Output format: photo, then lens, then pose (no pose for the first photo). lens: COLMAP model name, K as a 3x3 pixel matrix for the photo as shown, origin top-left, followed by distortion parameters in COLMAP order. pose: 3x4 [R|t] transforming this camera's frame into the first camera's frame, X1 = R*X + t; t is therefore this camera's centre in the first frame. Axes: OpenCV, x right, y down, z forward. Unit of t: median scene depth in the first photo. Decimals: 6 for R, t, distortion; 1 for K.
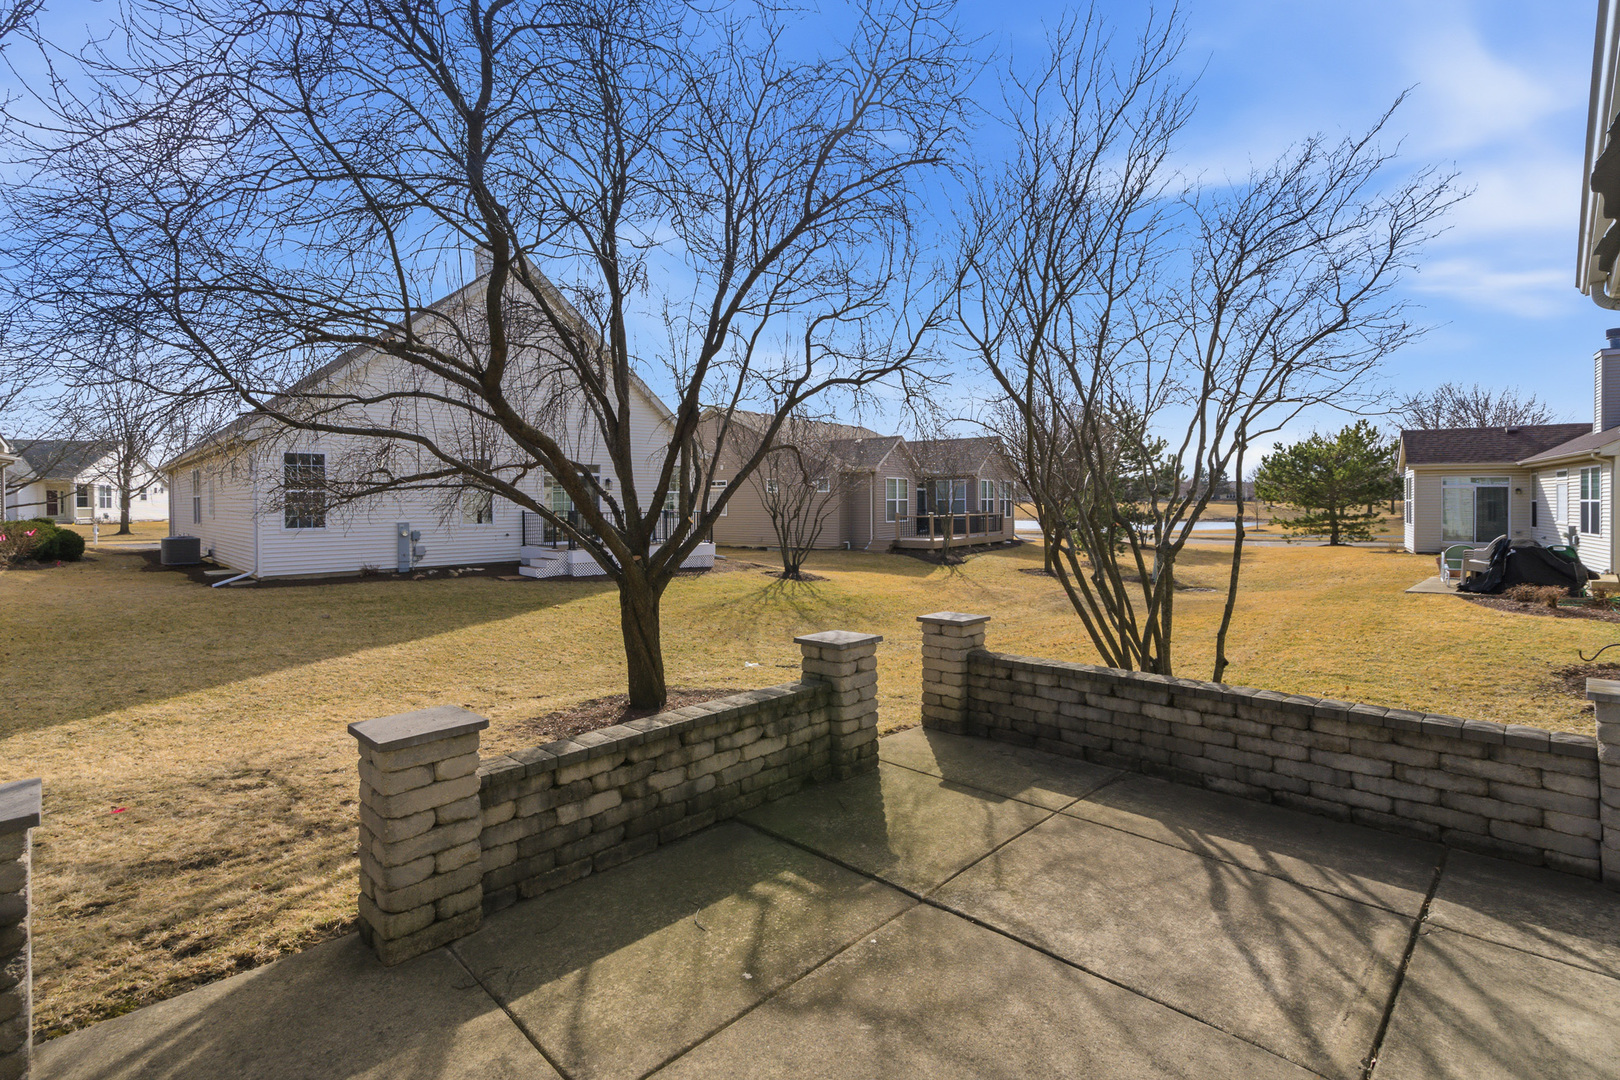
lens RADIAL K [[758.0, 0, 816.9], [0, 758.0, 529.2], [0, 0, 1]] dist [-0.000272, 0.000529]
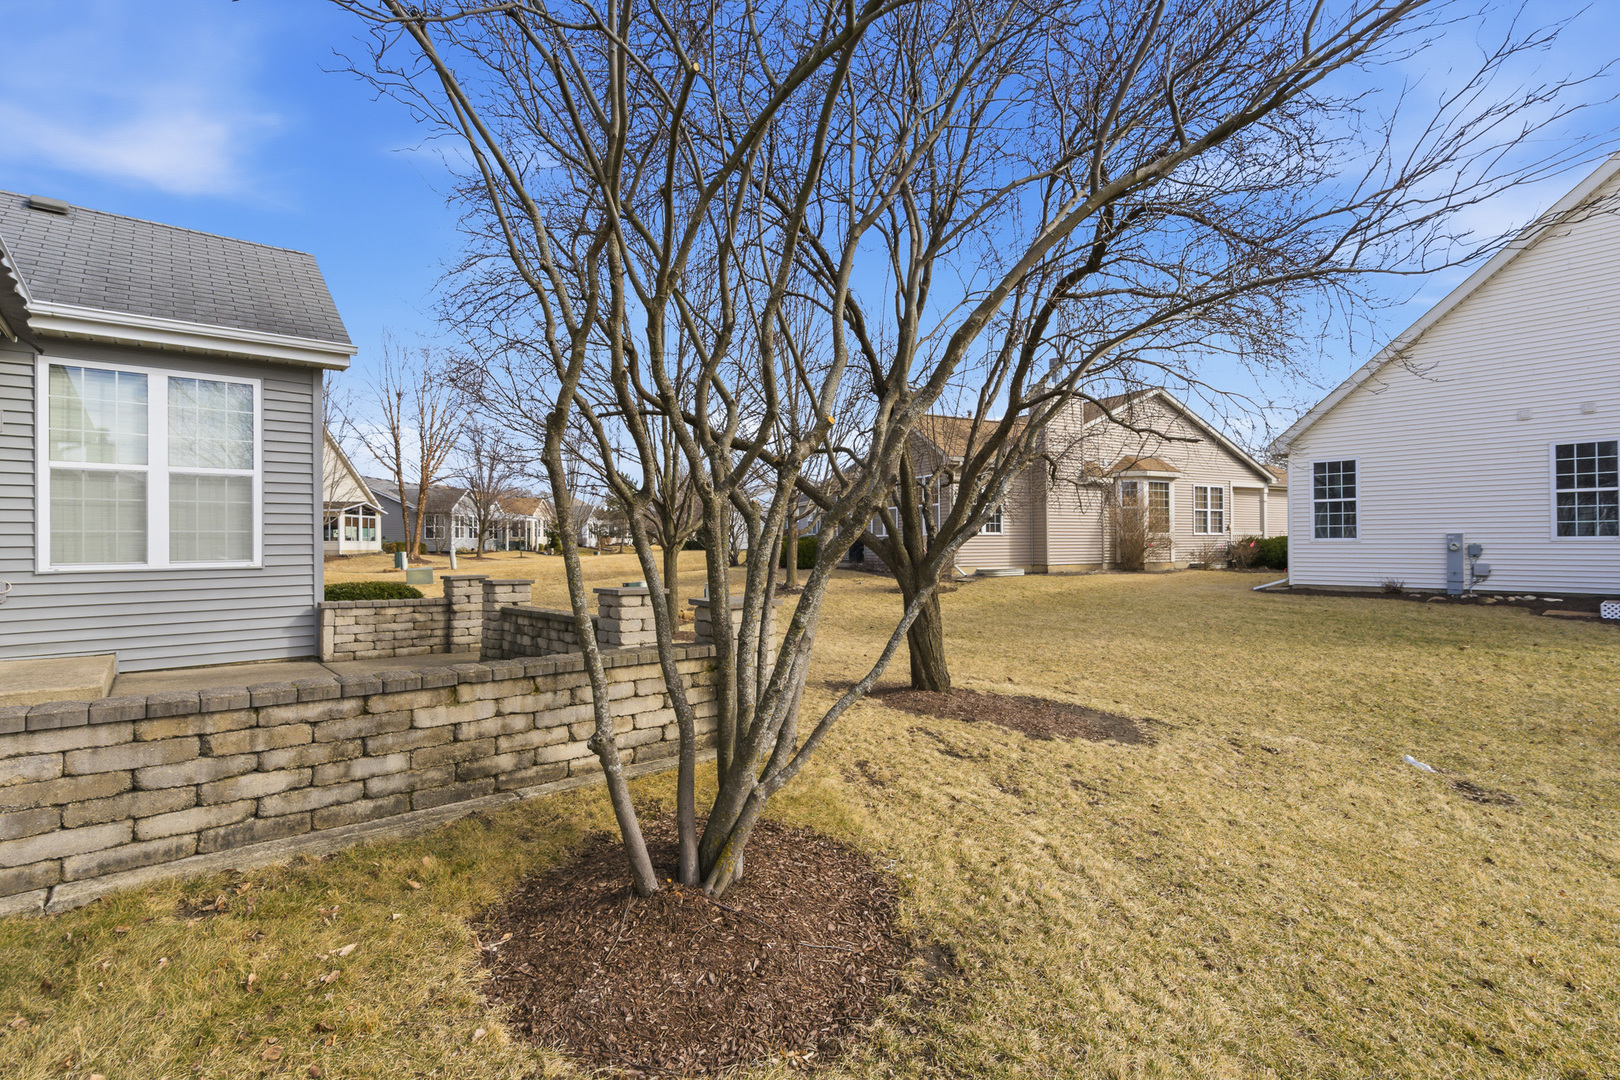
lens RADIAL K [[758.0, 0, 817.9], [0, 758.0, 543.2], [0, 0, 1]] dist [-0.000272, 0.000529]
pose [[-0.070795, 0.003384, -0.997485, 1.633111], [-0.026839, 0.999626, 0.005296, 0.079420], [0.997130, 0.027147, -0.070678, 1.893880]]
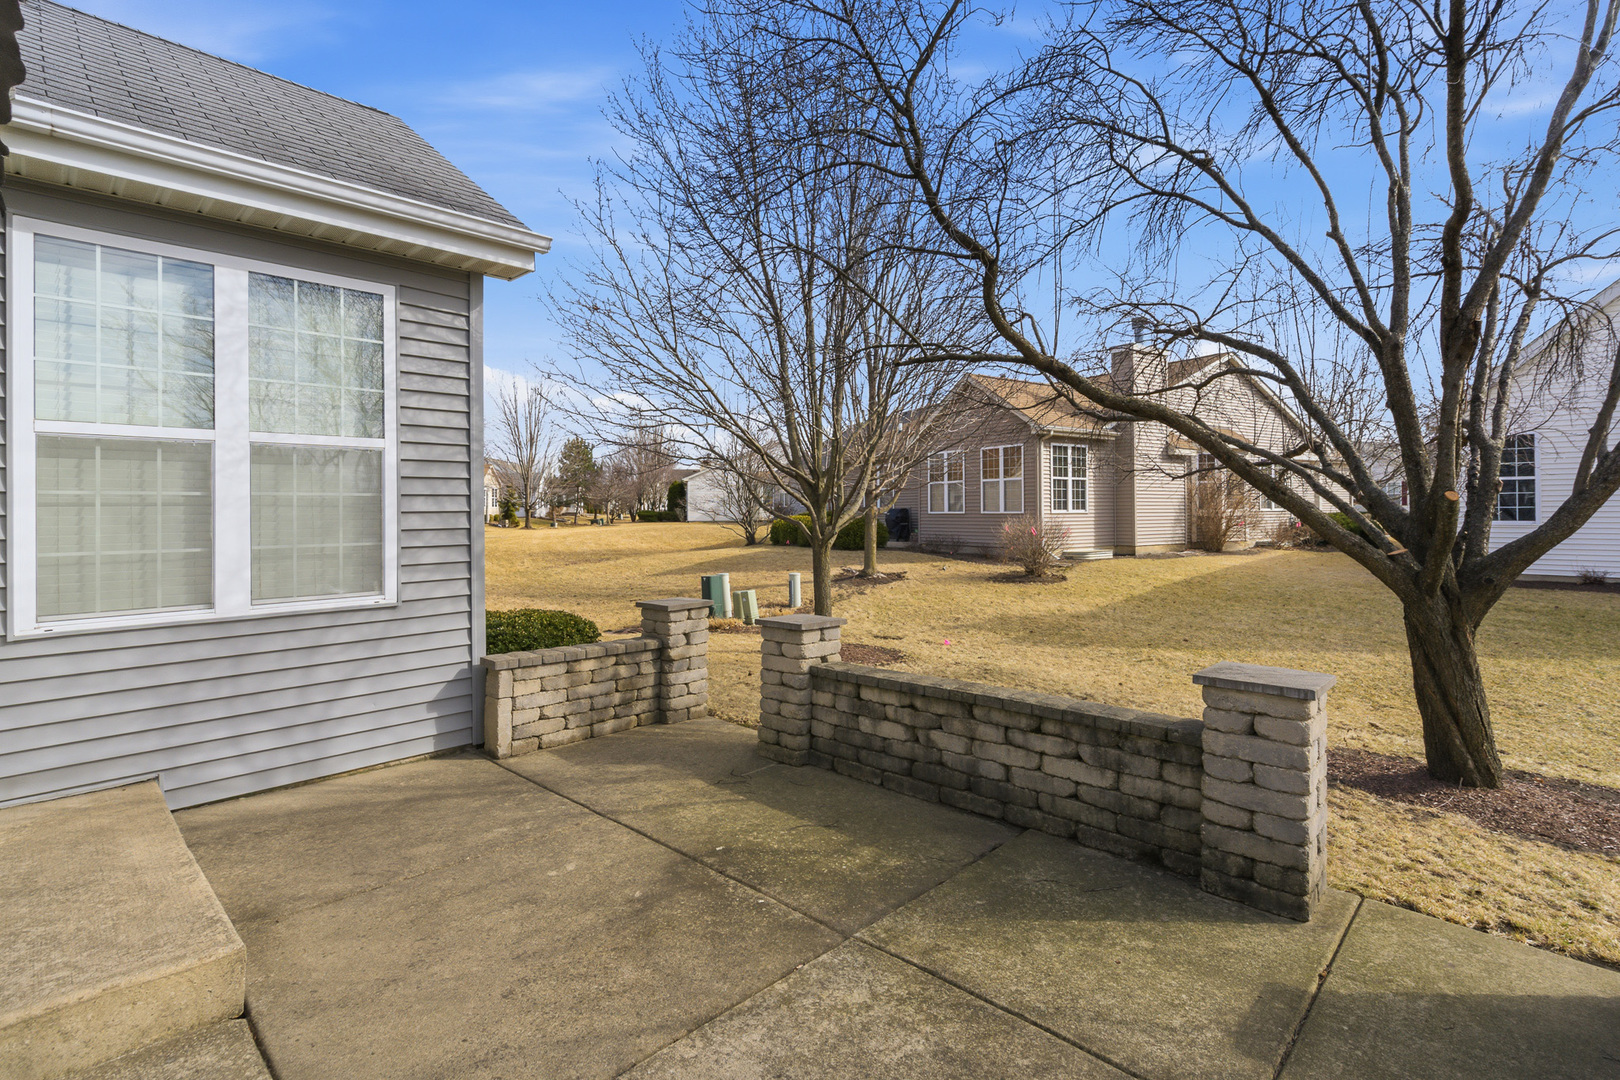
lens RADIAL K [[758.0, 0, 810.2], [0, 758.0, 507.8], [0, 0, 1]] dist [-0.000272, 0.000529]
pose [[0.013543, 0.000243, -0.999908, 0.920511], [-0.026870, 0.999639, -0.000121, 0.024876], [0.999547, 0.026869, 0.013545, 0.897559]]
